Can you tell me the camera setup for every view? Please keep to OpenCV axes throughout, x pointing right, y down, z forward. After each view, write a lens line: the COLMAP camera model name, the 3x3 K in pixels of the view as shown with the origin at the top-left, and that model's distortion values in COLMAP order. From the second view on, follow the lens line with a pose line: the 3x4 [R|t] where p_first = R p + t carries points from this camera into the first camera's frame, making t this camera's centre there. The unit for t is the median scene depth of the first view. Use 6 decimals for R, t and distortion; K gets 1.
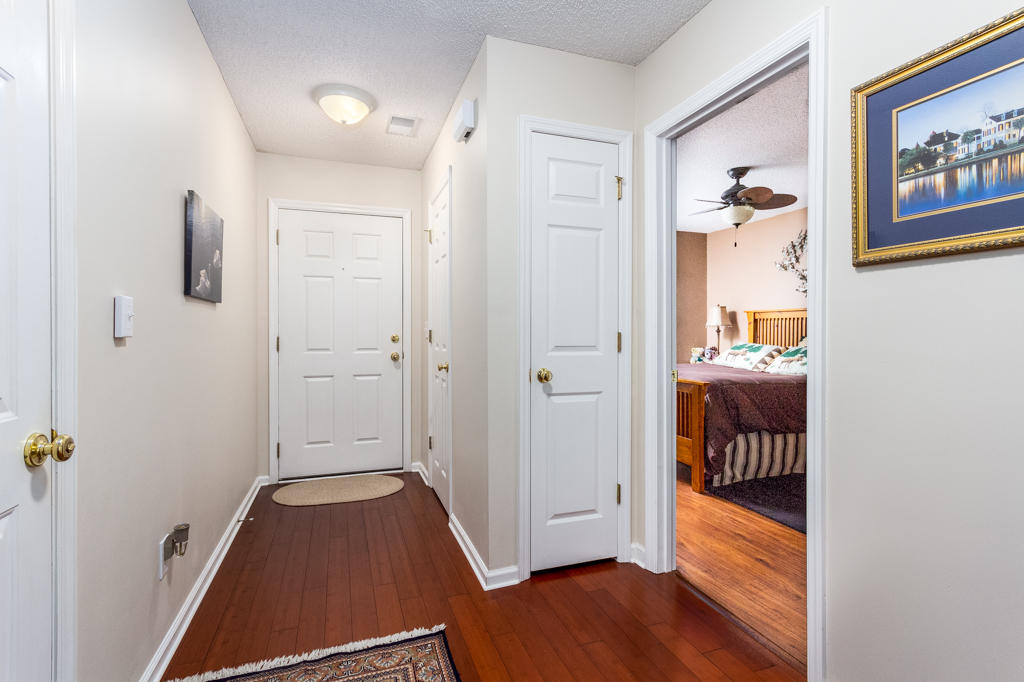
lens RADIAL K [[477.5, 0, 504.2], [0, 477.5, 333.4], [0, 0, 1]] dist [0.009979, 0.000066]
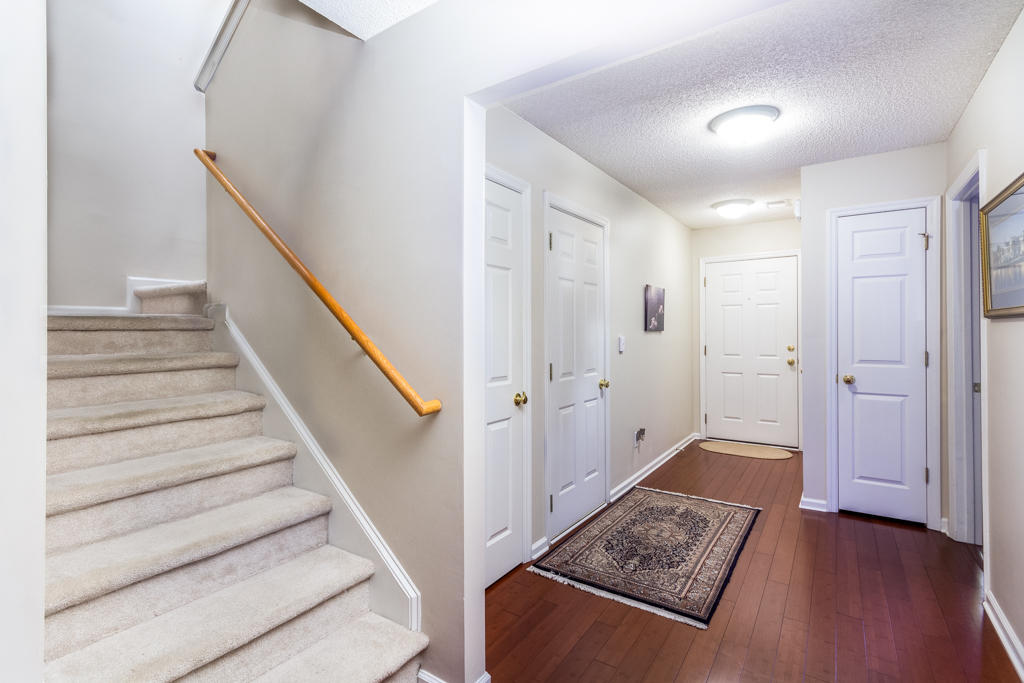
lens RADIAL K [[477.5, 0, 511.5], [0, 477.5, 334.2], [0, 0, 1]] dist [0.009979, 0.000066]
pose [[0.604731, -0.001949, -0.796428, 0.627396], [0.005072, 0.999986, 0.001404, -0.059526], [0.796414, -0.004888, 0.604732, -0.723384]]
